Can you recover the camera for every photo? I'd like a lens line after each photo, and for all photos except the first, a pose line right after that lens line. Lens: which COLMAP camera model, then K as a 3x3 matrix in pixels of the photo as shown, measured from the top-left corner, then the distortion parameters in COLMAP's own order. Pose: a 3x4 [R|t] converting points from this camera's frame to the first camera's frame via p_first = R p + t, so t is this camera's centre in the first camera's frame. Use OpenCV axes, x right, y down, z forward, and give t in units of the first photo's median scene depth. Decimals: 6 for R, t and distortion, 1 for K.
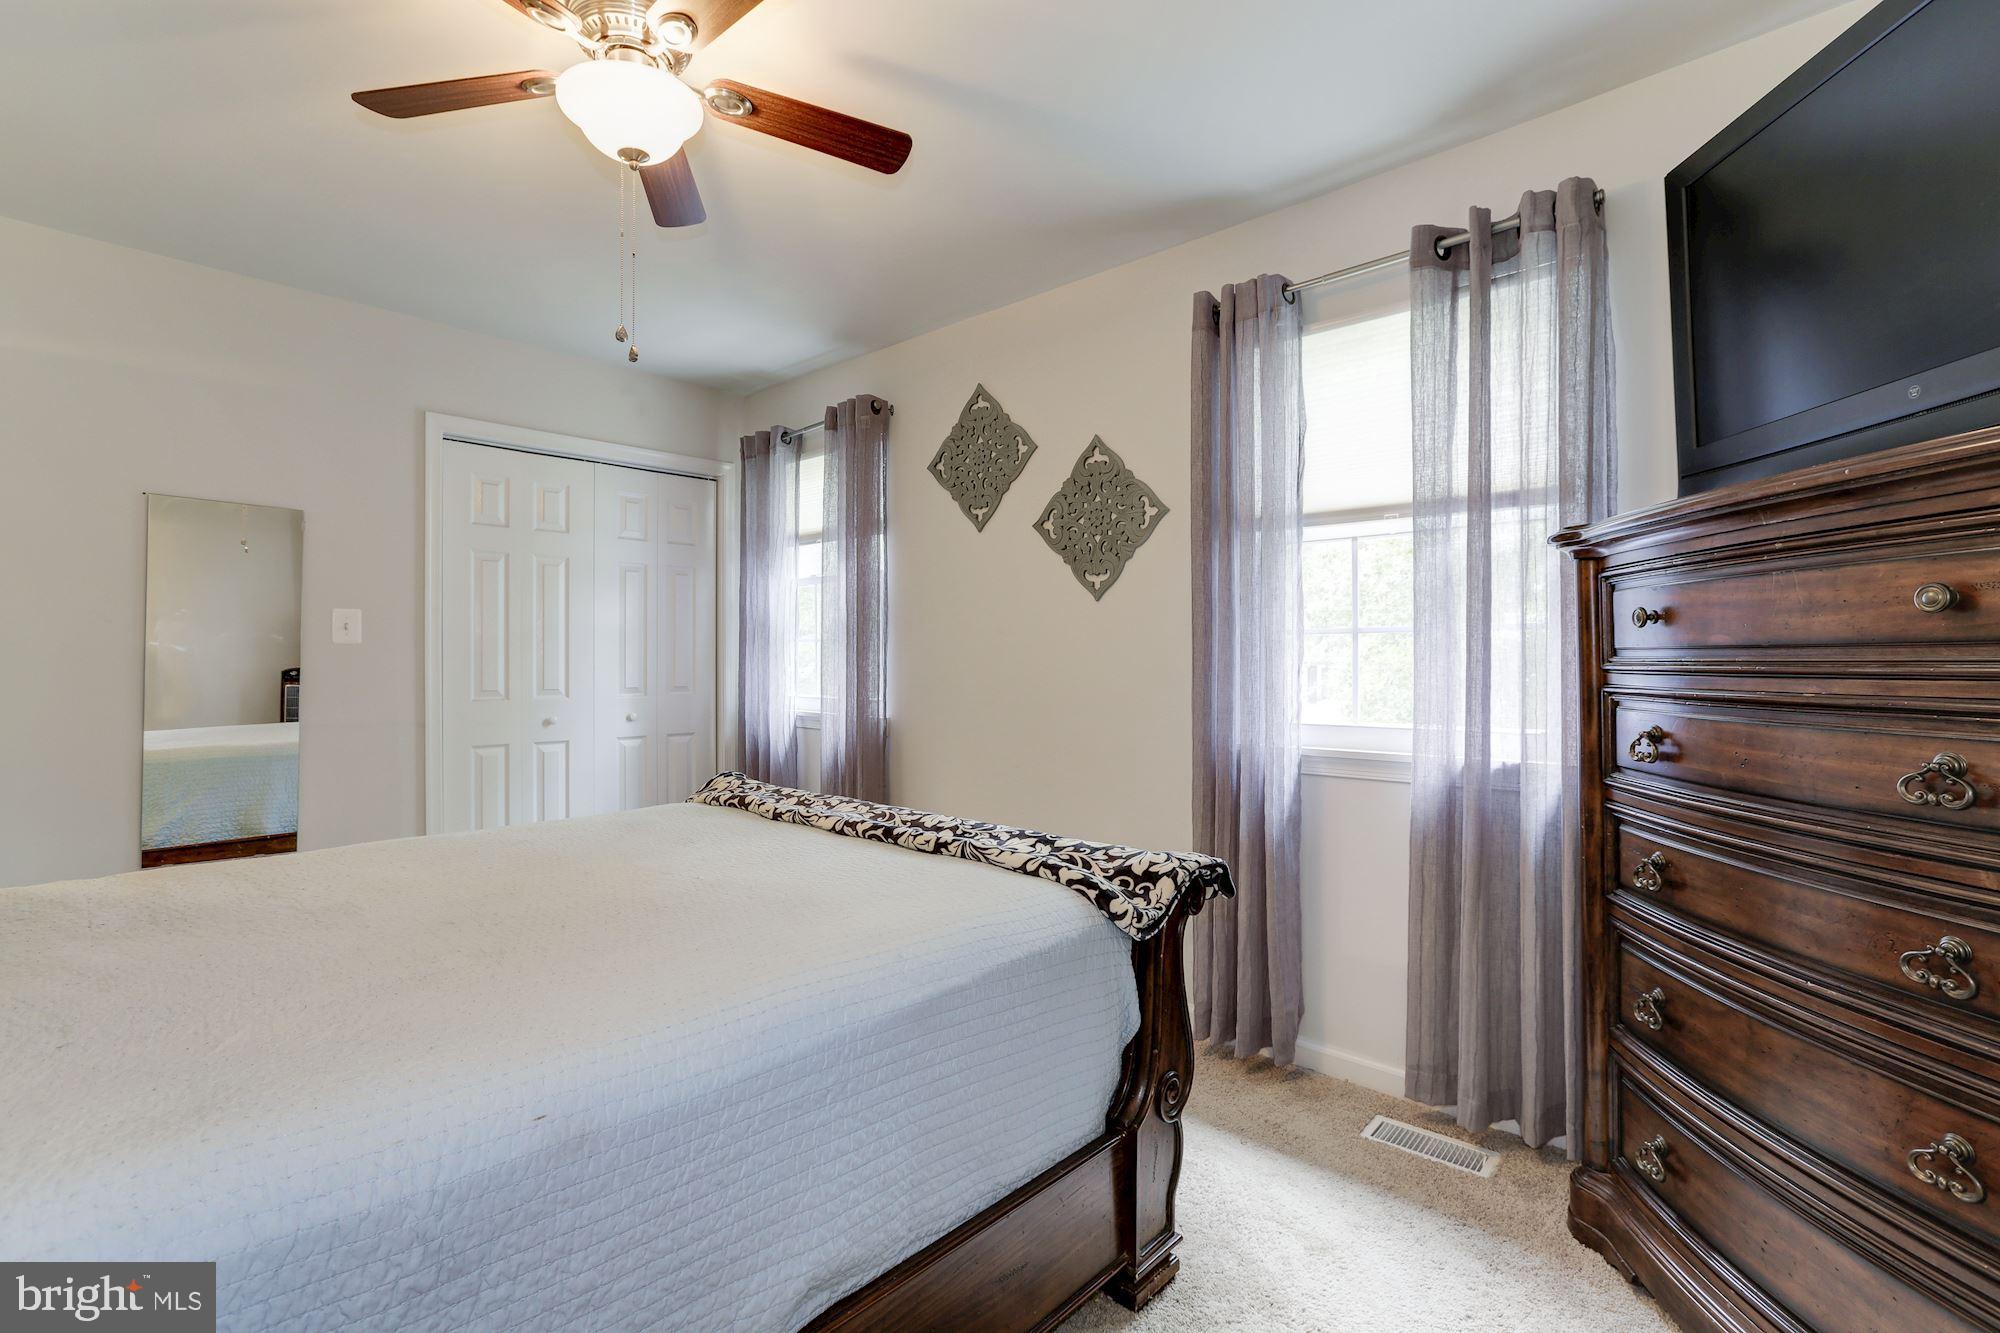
lens RADIAL K [[926.5, 0, 1004.3], [0, 926.5, 650.4], [0, 0, 1]] dist [-0.037051, 0.017624]
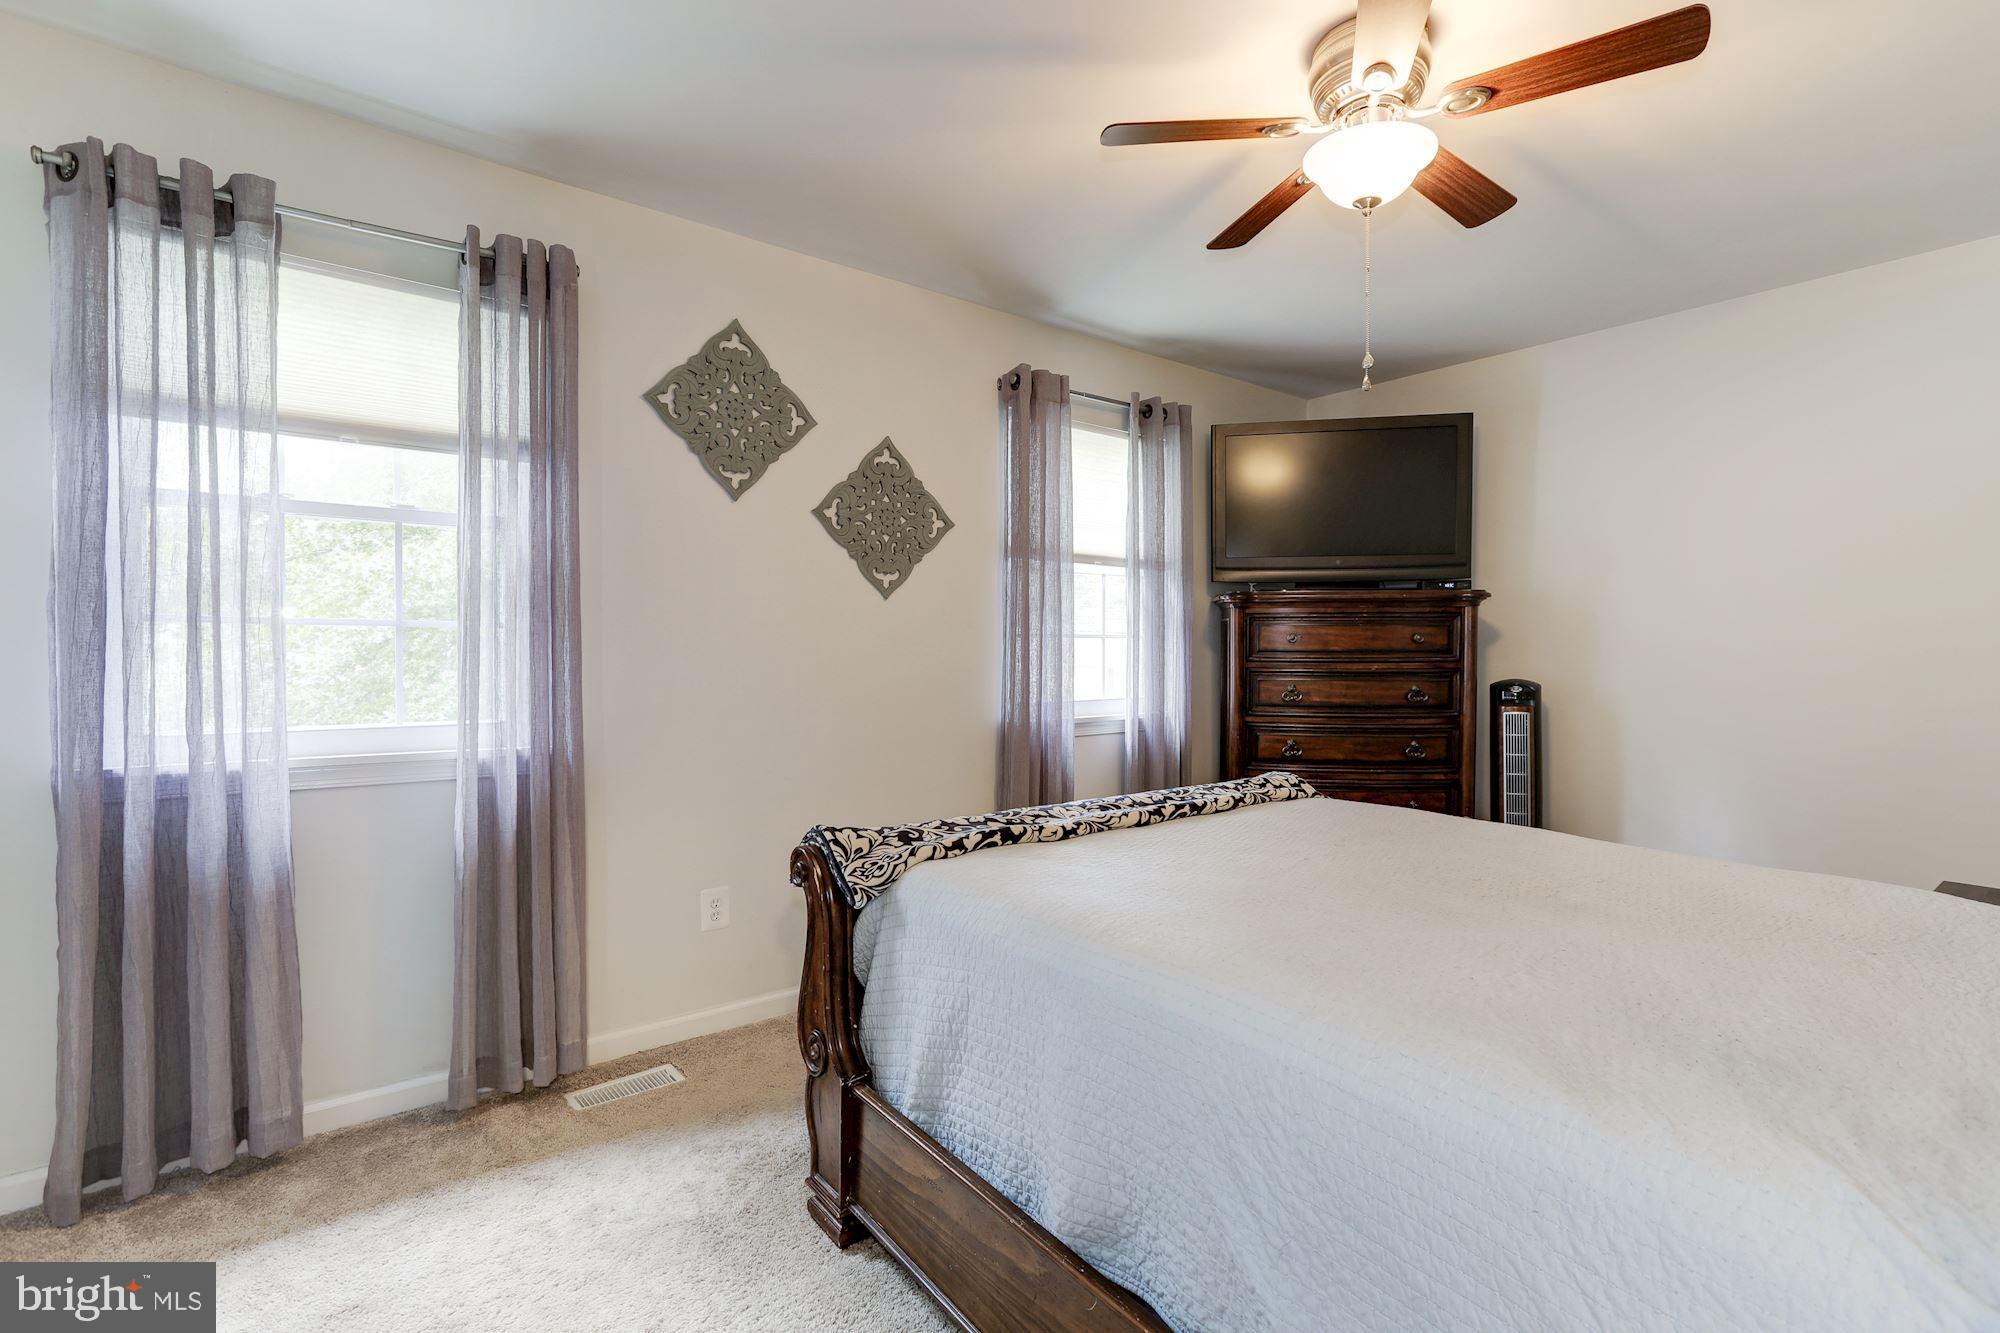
lens RADIAL K [[926.5, 0, 1004.3], [0, 926.5, 650.4], [0, 0, 1]] dist [-0.037051, 0.017624]
pose [[0.149841, -0.007303, 0.988683, -0.943608], [-0.014564, 0.999848, 0.009593, -0.008440], [-0.988603, -0.015837, 0.149712, 0.752816]]
